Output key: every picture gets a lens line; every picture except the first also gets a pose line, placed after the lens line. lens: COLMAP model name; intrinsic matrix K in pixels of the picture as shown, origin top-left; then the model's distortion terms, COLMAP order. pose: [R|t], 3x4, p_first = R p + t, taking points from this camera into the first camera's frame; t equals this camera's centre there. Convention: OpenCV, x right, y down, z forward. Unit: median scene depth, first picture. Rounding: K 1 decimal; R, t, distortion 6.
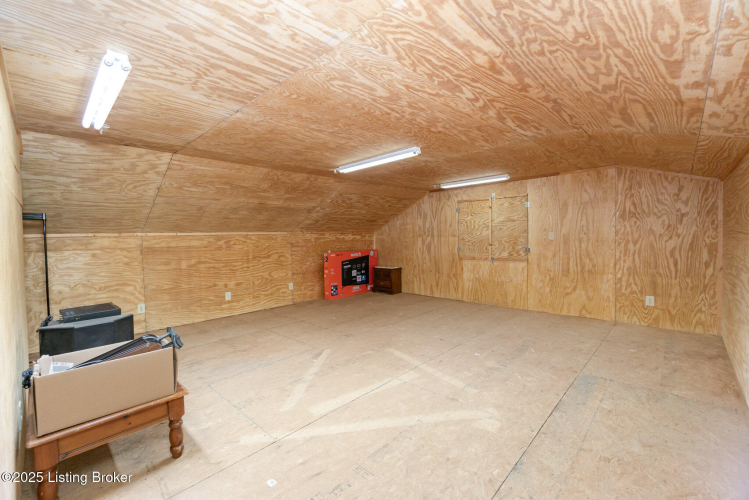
lens RADIAL K [[317.9, 0, 373.7], [0, 317.9, 243.0], [0, 0, 1]] dist [-0.000613, -0.000014]
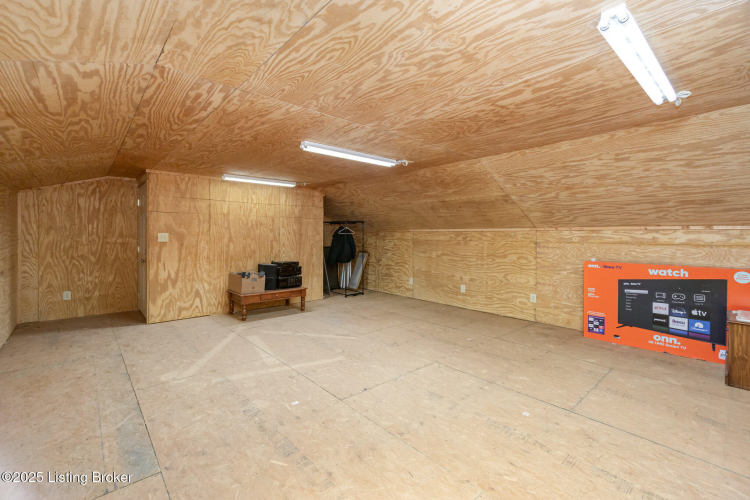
lens RADIAL K [[334.1, 0, 374.3], [0, 334.1, 233.3], [0, 0, 1]] dist [0.001460, 0.000072]
pose [[-0.085676, 0.015175, -0.996207, 0.676734], [-0.024109, 0.999560, 0.017300, -0.030666], [0.996031, 0.025500, -0.085273, 0.791483]]
